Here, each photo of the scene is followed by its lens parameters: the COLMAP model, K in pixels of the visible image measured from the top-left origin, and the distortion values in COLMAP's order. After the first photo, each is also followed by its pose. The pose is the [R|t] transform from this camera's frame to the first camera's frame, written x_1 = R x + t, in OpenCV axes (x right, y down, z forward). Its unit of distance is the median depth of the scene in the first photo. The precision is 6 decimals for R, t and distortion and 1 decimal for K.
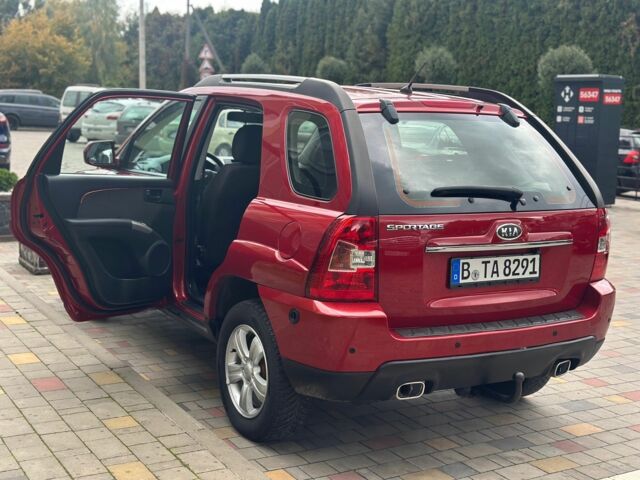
lens RADIAL K [[929.7, 0, 320.0], [0, 929.7, 240.0], [0, 0, 1]] dist [0.140602, -0.092984]
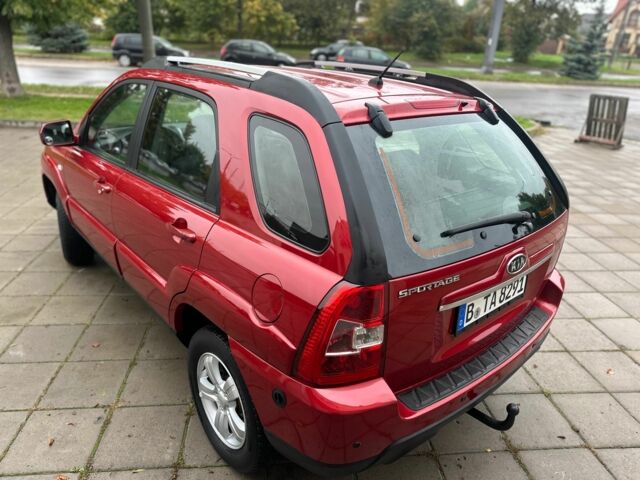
lens RADIAL K [[471.2, 0, 333.0], [0, 471.2, 239.9], [0, 0, 1]] dist [0.001642, 0.000046]
pose [[0.984198, -0.057607, 0.167438, -0.039974], [0.014293, 0.968359, 0.249153, -0.142134], [-0.176493, -0.242823, 0.953880, 0.603510]]
